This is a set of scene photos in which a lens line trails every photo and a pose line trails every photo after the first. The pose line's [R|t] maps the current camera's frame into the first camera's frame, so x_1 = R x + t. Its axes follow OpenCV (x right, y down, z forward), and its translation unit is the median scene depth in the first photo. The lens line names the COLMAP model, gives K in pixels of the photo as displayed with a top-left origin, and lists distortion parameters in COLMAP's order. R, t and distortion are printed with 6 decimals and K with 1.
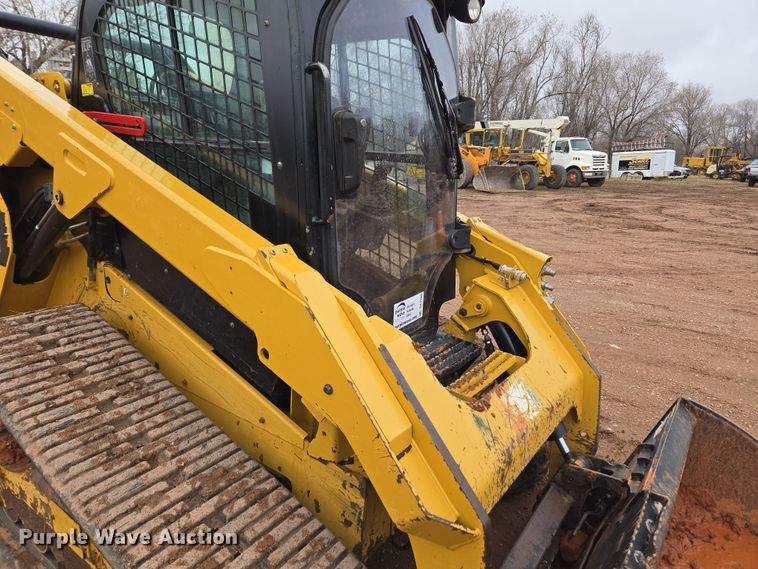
lens RADIAL K [[498.5, 0, 368.2], [0, 498.5, 299.8], [0, 0, 1]] dist [0.074226, -0.060581]
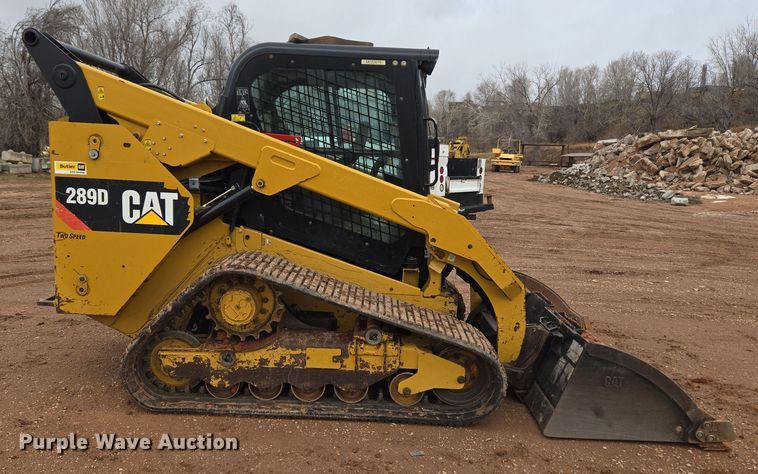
lens RADIAL K [[563.5, 0, 354.3], [0, 563.5, 267.1], [0, 0, 1]] dist [0.056991, -0.001902]
pose [[0.834907, -0.127511, 0.535417, -1.456587], [0.160559, 0.986907, -0.015334, 0.161066], [-0.526451, 0.098769, 0.844449, -0.762013]]
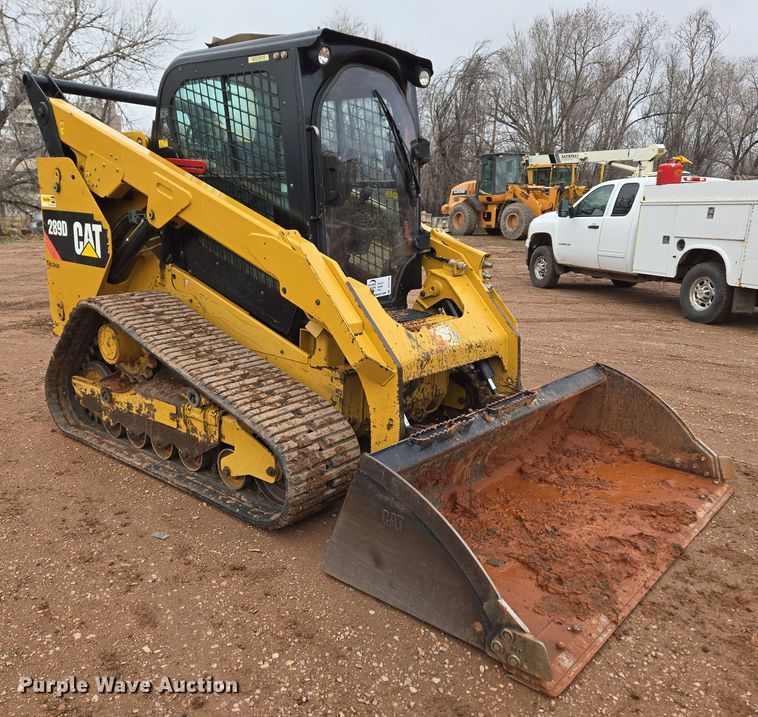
lens RADIAL K [[643.6, 0, 352.4], [0, 643.6, 390.1], [0, 0, 1]] dist [0.082169, -0.070891]
pose [[0.996440, -0.003046, -0.084252, 0.174901], [0.002889, 0.999994, -0.001987, 0.355359], [0.084257, 0.001736, 0.996443, -0.968930]]
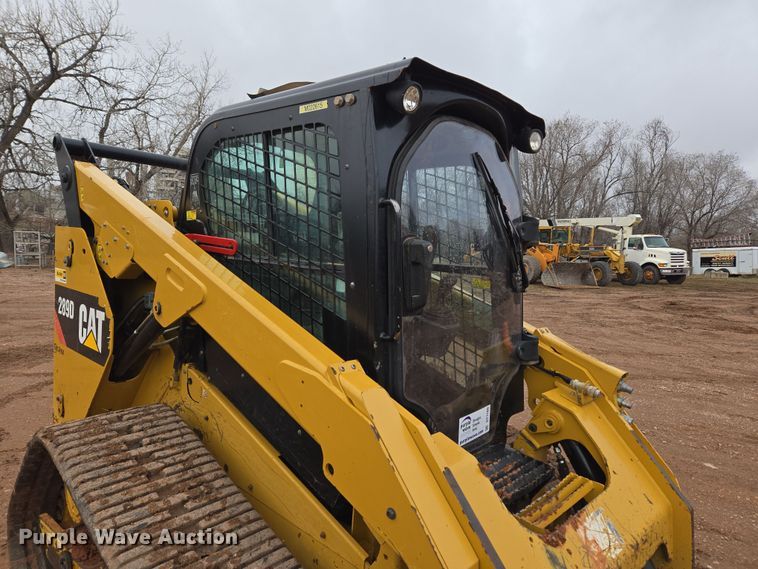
lens RADIAL K [[498.5, 0, 368.2], [0, 498.5, 299.8], [0, 0, 1]] dist [0.074226, -0.060581]
pose [[0.991367, 0.012311, -0.130535, -0.000486], [-0.035884, 0.983046, -0.179812, -0.037228], [0.126109, 0.182944, 0.975002, -0.035342]]
